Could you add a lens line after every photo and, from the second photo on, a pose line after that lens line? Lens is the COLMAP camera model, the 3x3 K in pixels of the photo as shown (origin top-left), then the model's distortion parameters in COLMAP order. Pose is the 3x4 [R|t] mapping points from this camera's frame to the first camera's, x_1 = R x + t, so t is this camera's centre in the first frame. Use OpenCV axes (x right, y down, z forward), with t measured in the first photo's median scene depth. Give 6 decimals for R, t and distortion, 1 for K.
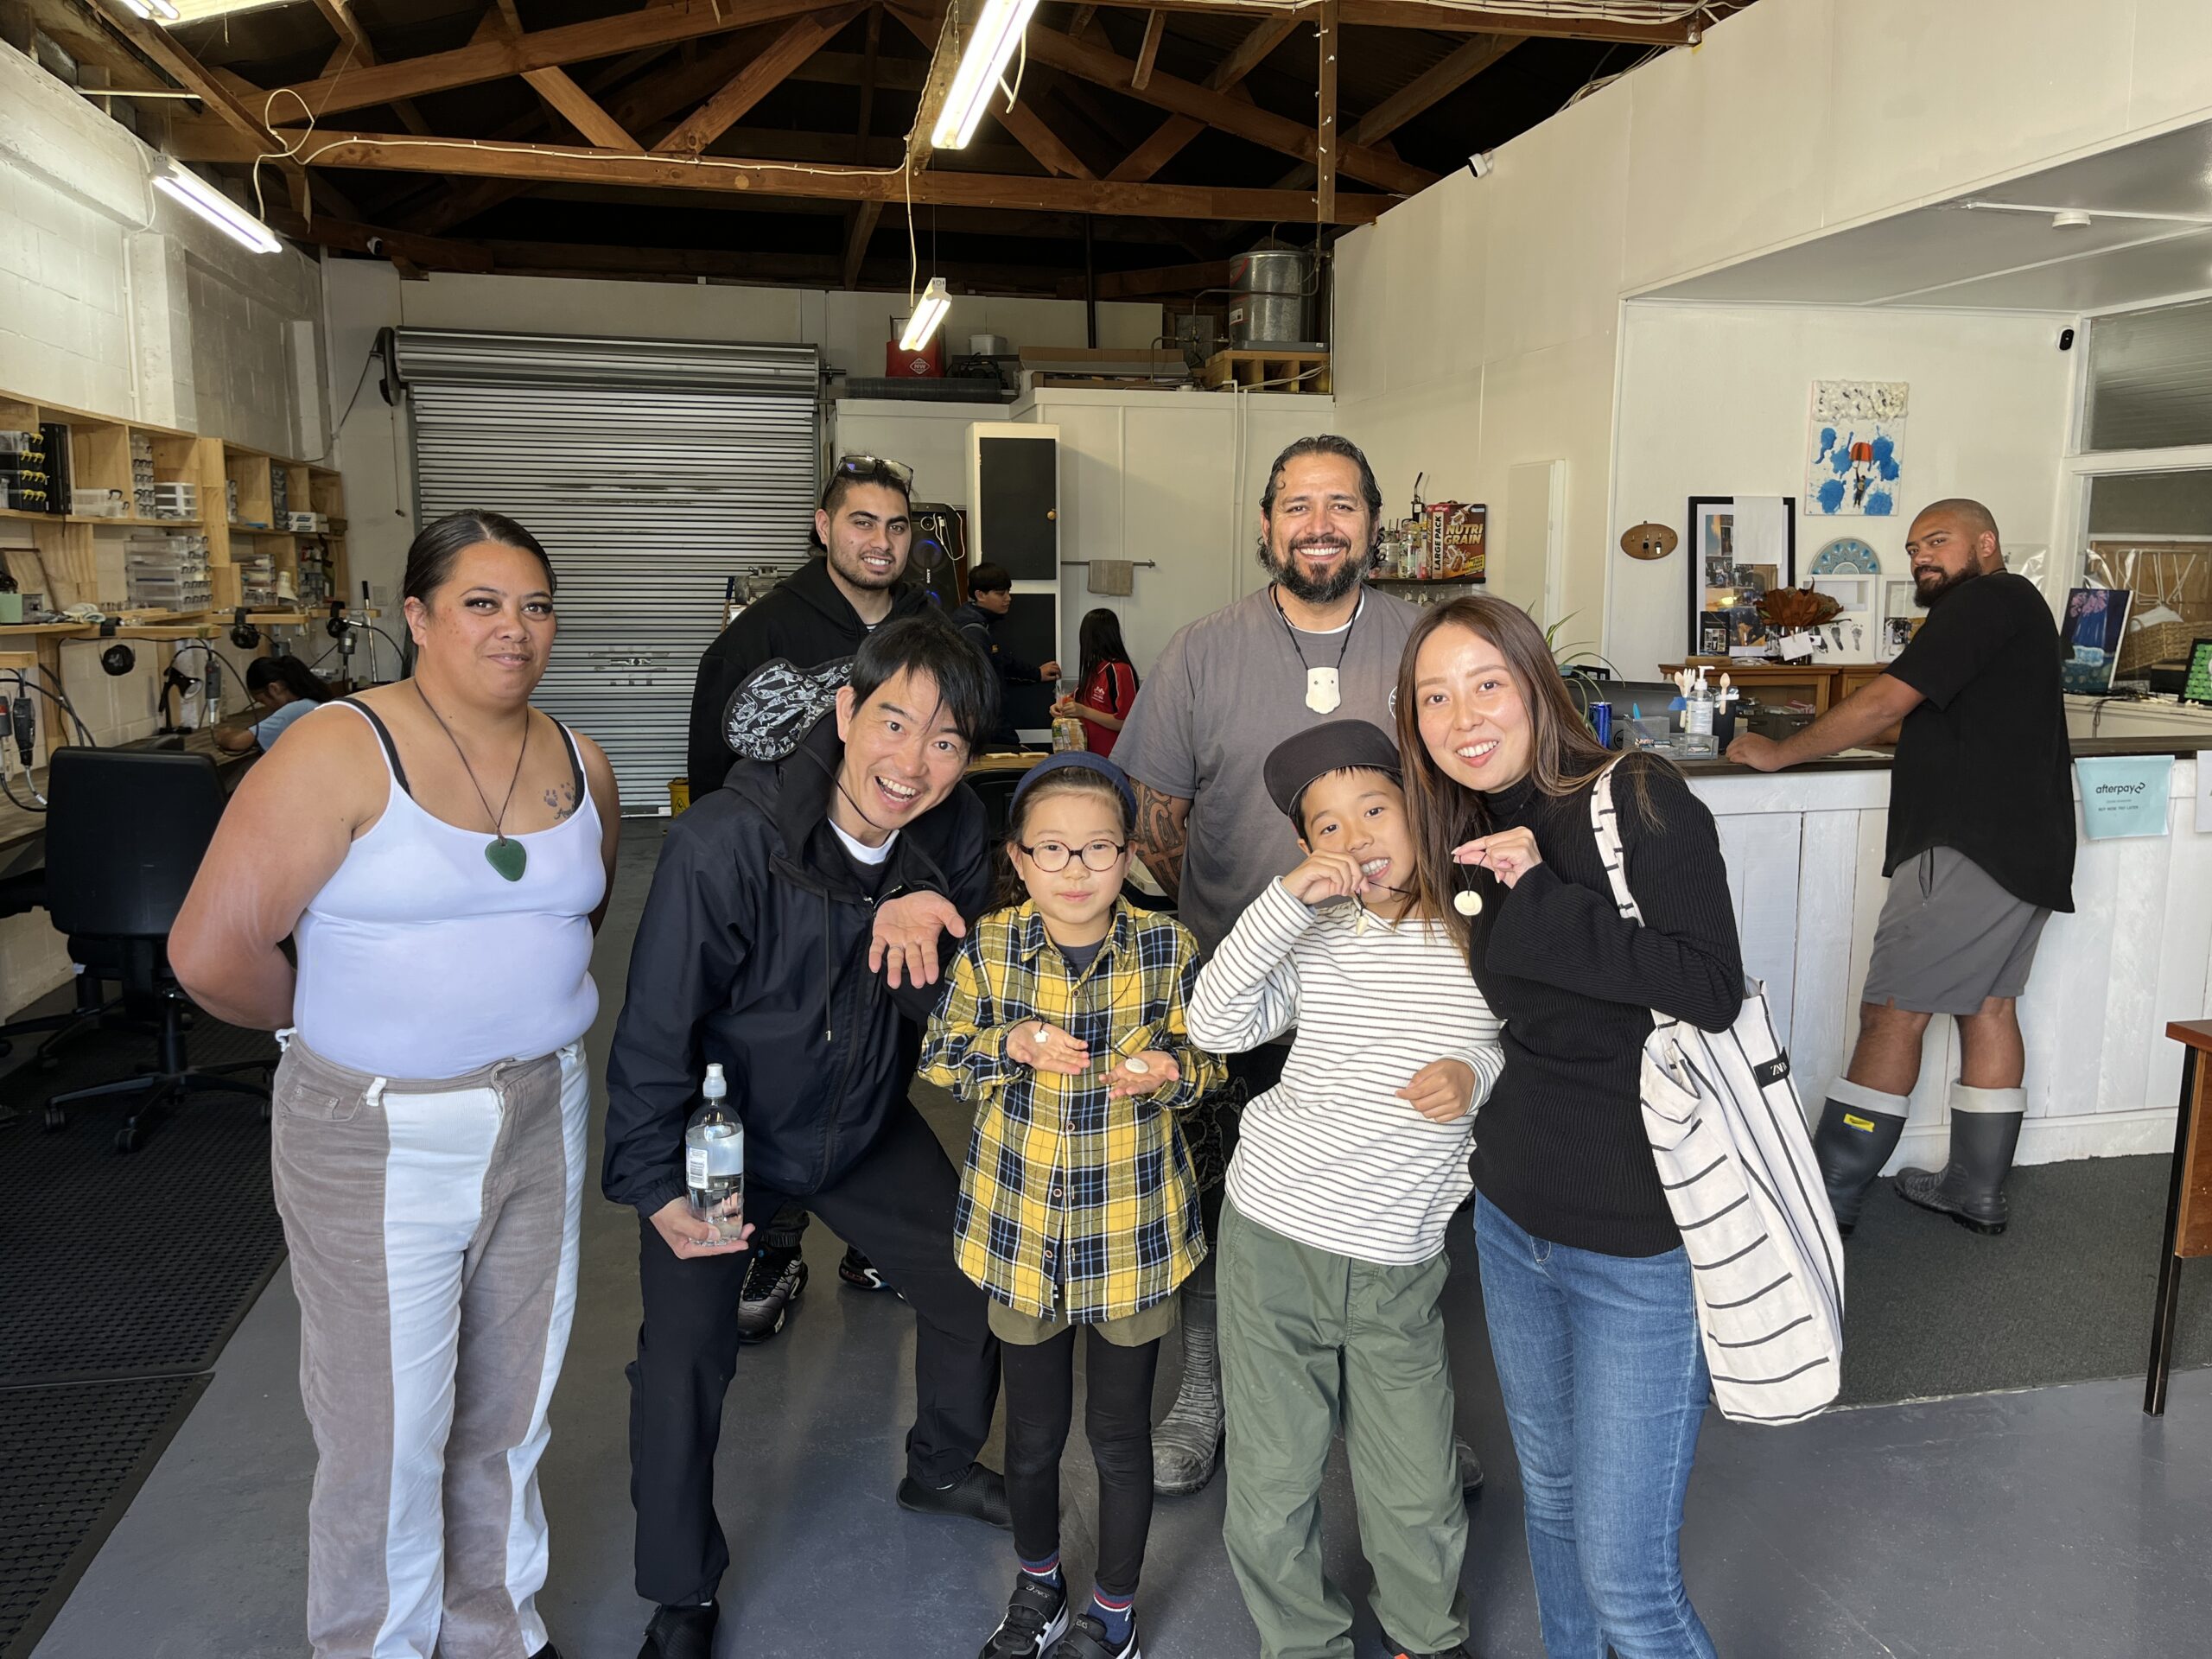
lens RADIAL K [[1666.6, 0, 1118.0], [0, 1666.6, 833.2], [0, 0, 1]] dist [0.047610, -0.076235]
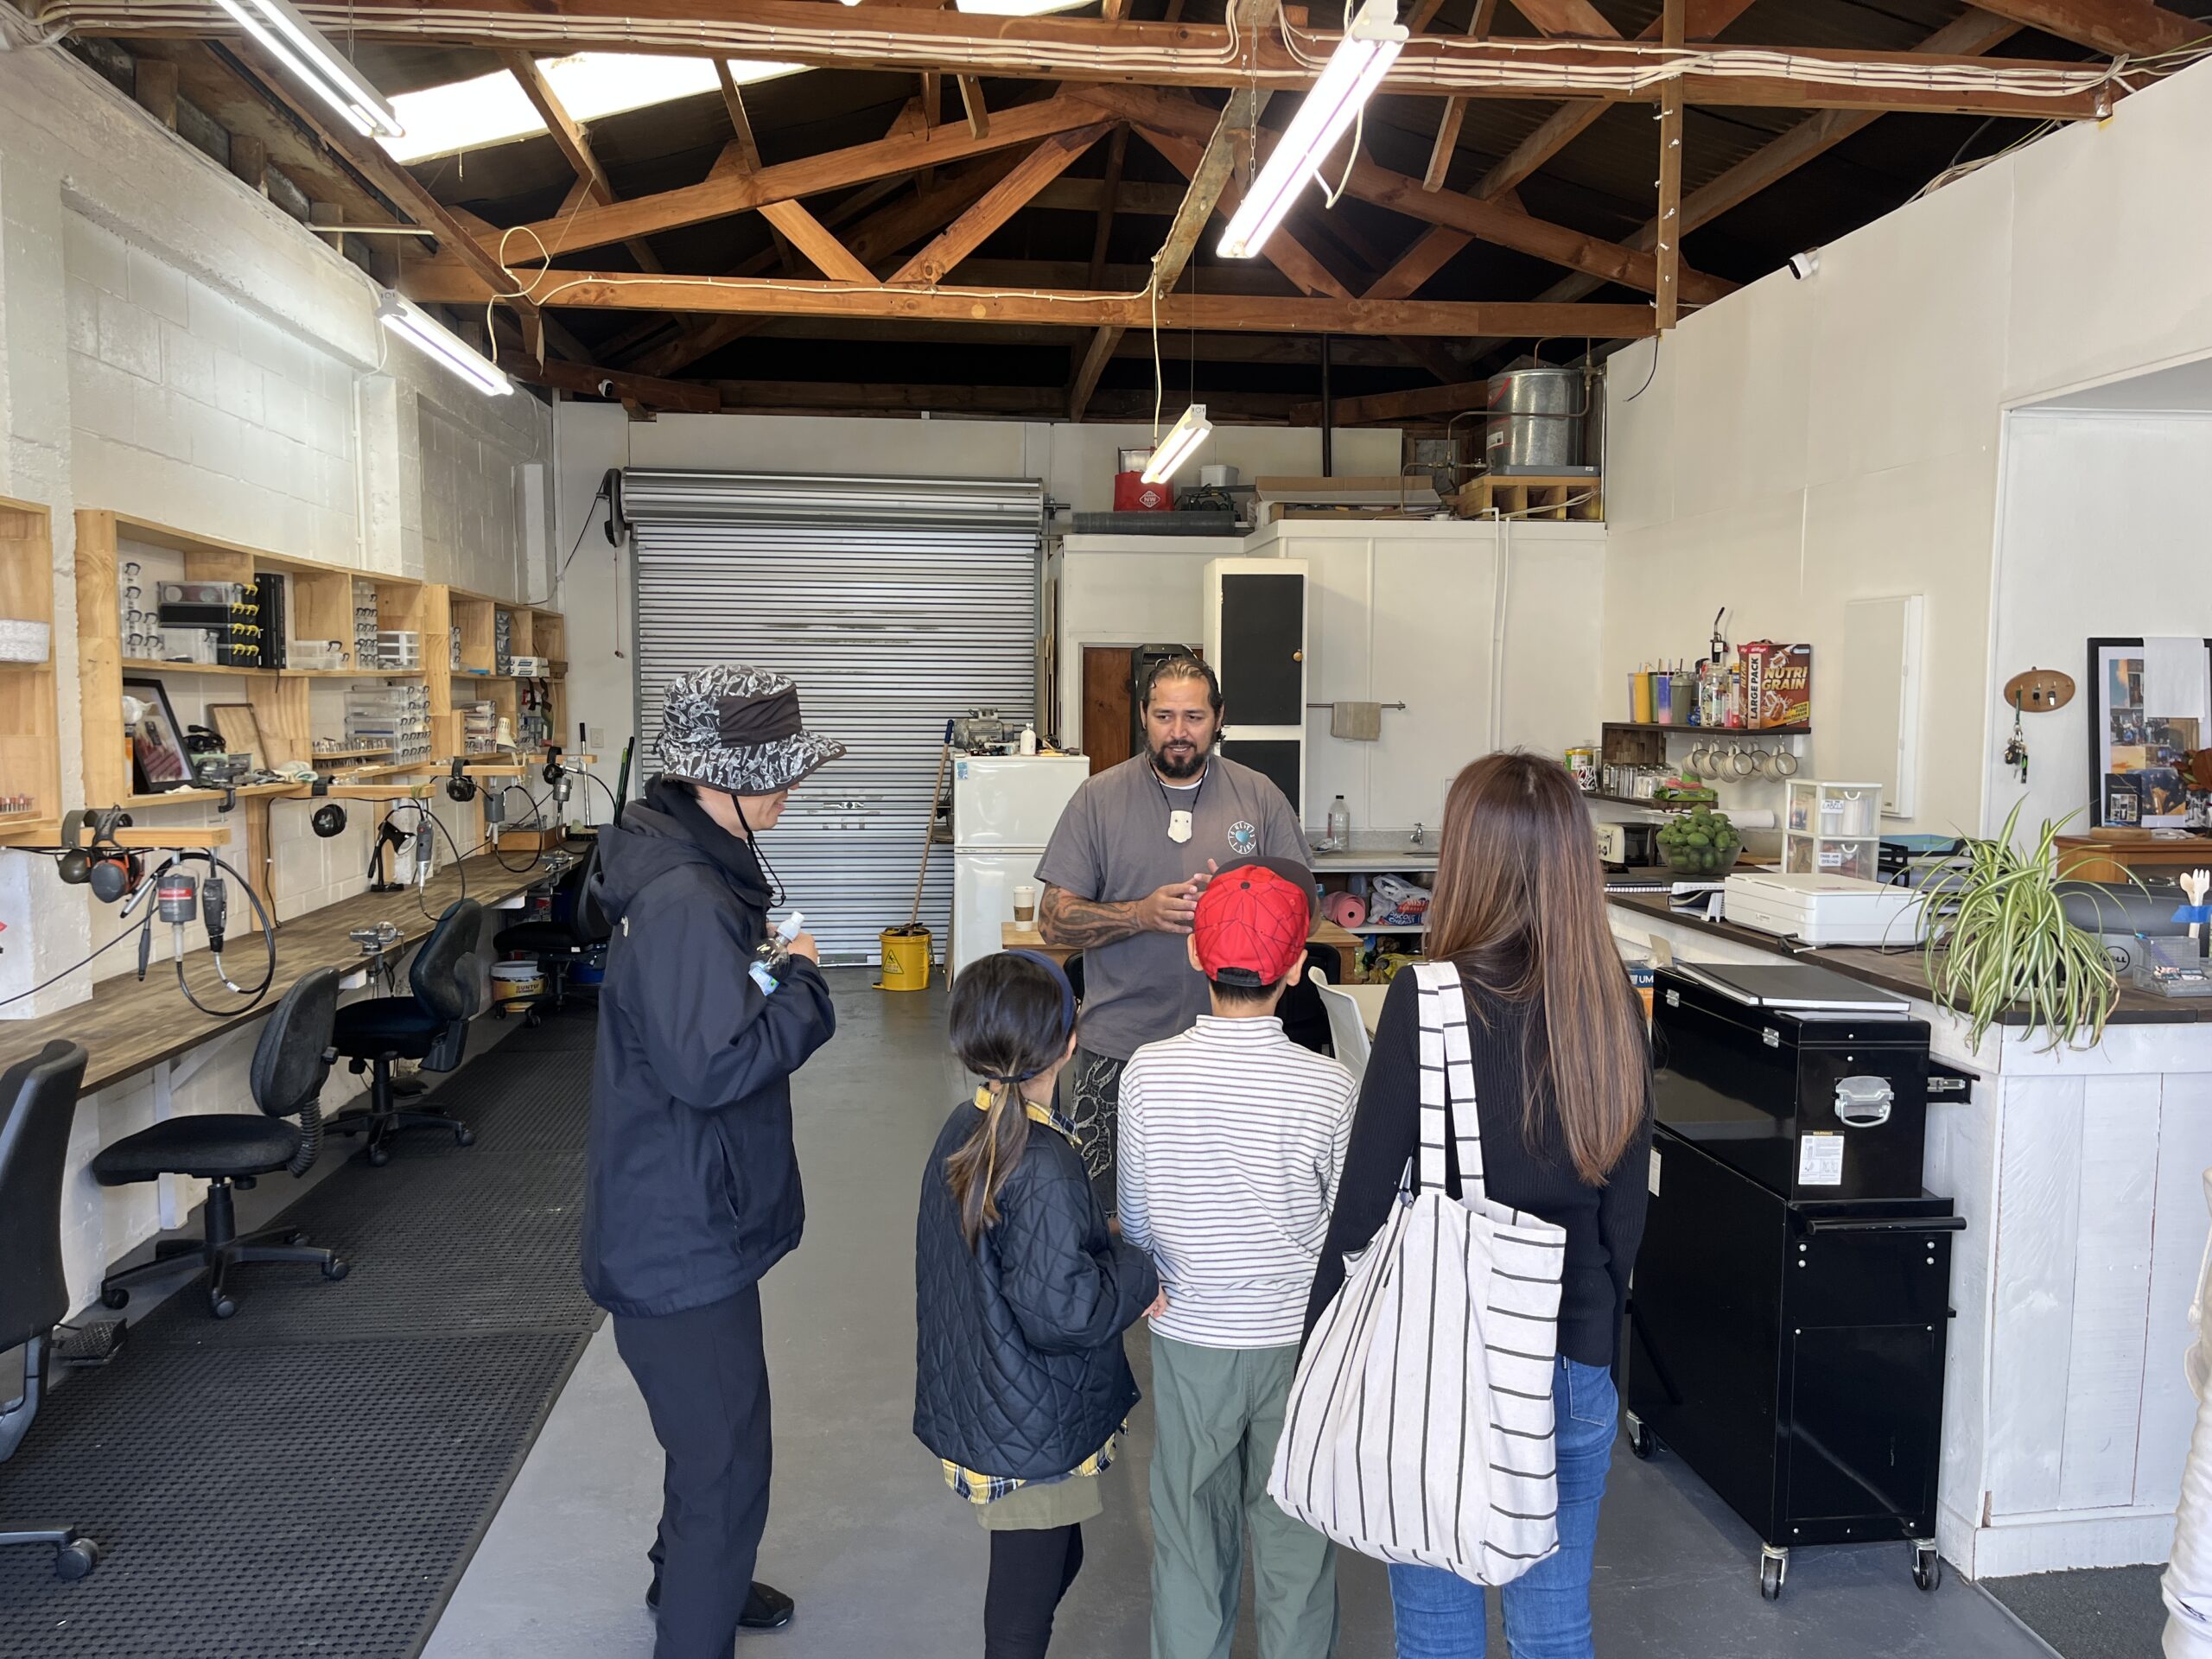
lens RADIAL K [[1666.6, 0, 1097.8], [0, 1666.6, 839.2], [0, 0, 1]] dist [0.047610, -0.076235]
pose [[0.992778, 0.008925, -0.119633, -0.041392], [-0.017120, 0.997563, -0.067645, -0.027948], [0.118738, 0.069205, 0.990511, 0.091041]]
